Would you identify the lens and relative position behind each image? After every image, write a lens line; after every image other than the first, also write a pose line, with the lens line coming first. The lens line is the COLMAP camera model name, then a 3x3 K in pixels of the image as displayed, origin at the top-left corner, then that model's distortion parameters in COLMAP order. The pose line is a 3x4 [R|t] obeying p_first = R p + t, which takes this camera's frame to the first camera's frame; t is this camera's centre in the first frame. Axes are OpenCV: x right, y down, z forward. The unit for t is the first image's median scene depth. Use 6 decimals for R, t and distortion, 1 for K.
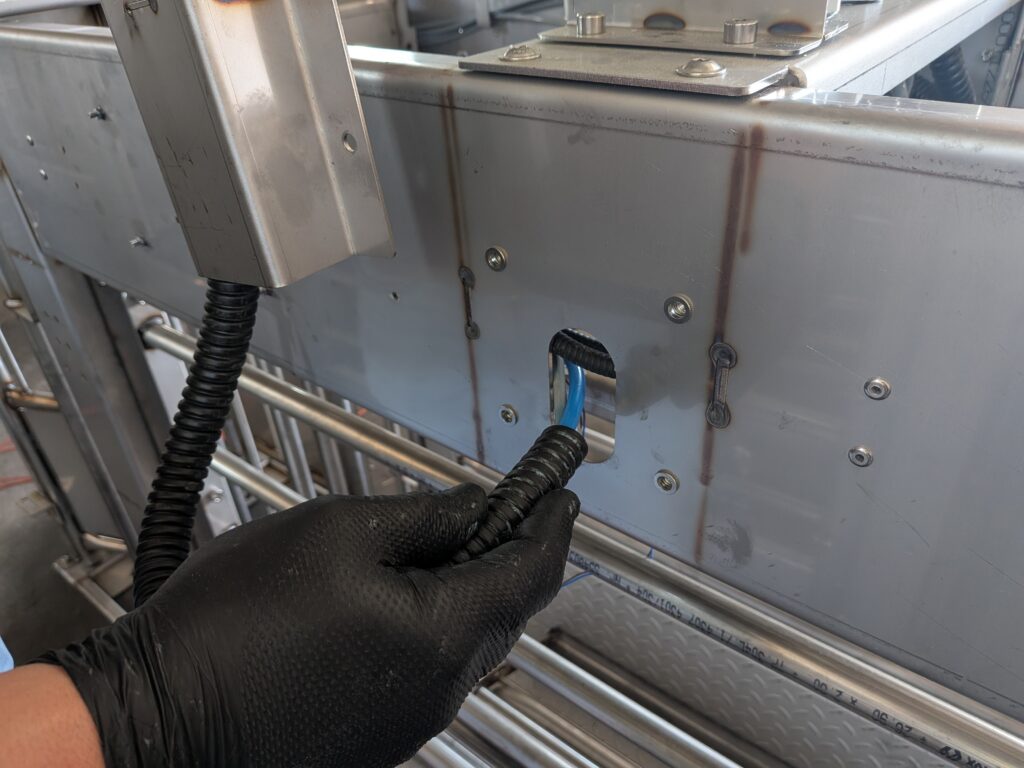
lens RADIAL K [[792.6, 0, 500.2], [0, 792.6, 398.0], [0, 0, 1]] dist [0.067212, -0.151425]
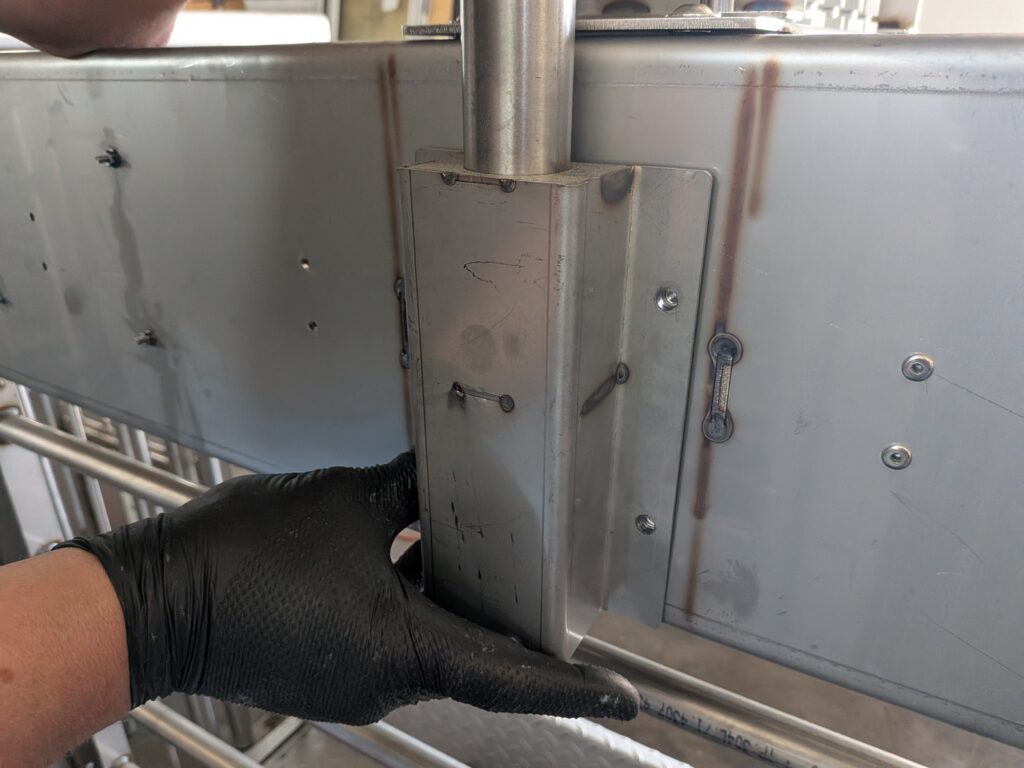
lens RADIAL K [[790.9, 0, 516.8], [0, 790.9, 409.8], [0, 0, 1]] dist [0.035390, -0.092925]
pose [[0.987516, -0.001544, 0.157511, -0.069651], [0.026103, 0.987730, -0.153973, 0.130390], [-0.155341, 0.156162, 0.975440, 0.217410]]
